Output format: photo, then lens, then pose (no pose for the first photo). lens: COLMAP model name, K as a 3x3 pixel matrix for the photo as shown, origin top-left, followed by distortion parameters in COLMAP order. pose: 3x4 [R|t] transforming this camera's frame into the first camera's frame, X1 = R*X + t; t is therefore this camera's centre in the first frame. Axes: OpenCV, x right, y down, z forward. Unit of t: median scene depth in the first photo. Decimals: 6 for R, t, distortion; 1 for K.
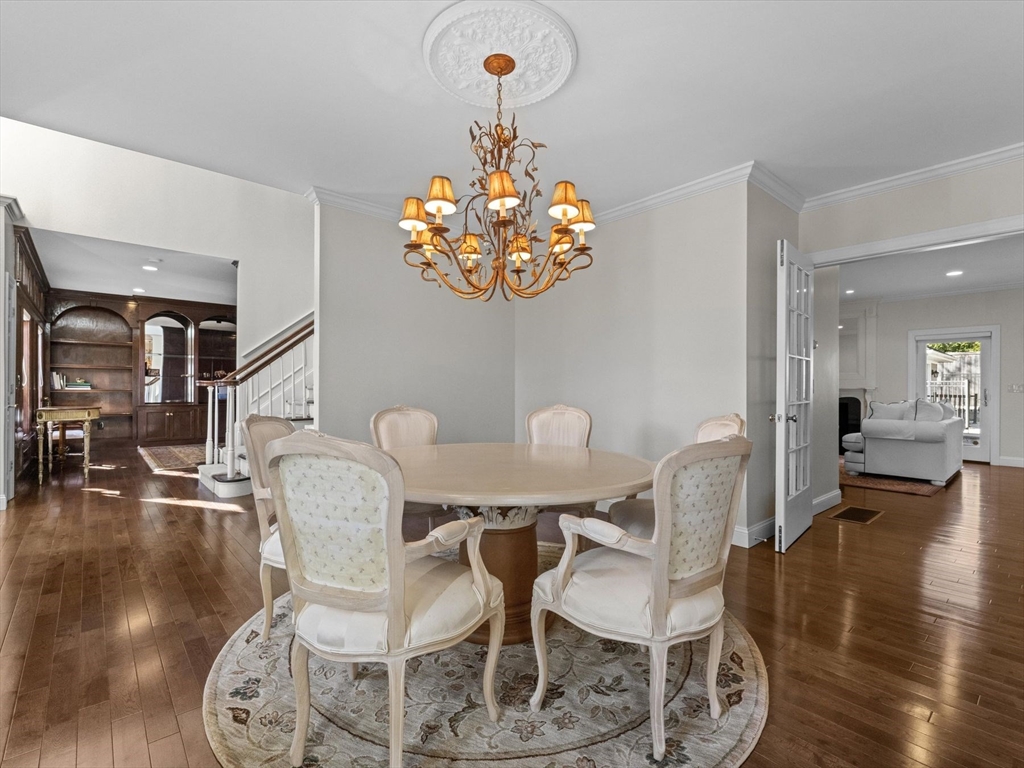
lens RADIAL K [[488.1, 0, 512.0], [0, 488.1, 384.0], [0, 0, 1]] dist [0.013246, -0.000012]
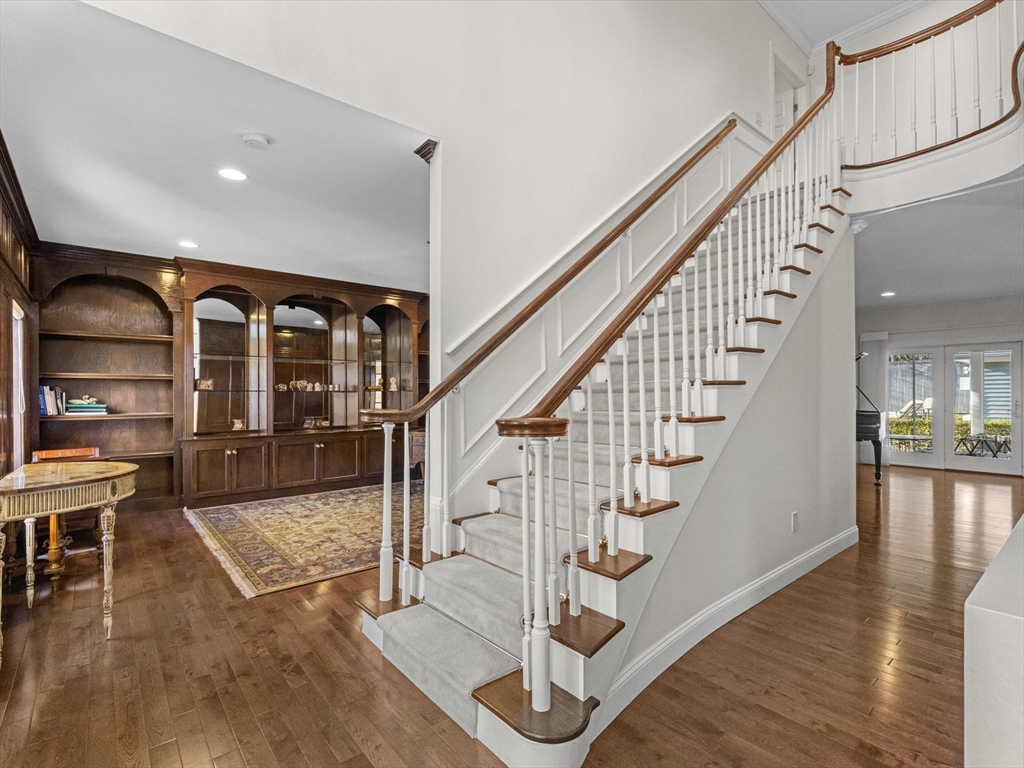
lens RADIAL K [[488.1, 0, 512.0], [0, 488.1, 384.0], [0, 0, 1]] dist [0.013246, -0.000012]
pose [[0.999944, -0.010034, -0.003256, -0.344978], [0.010011, 0.999924, -0.007204, -0.016945], [0.003328, 0.007171, 0.999969, 0.387038]]
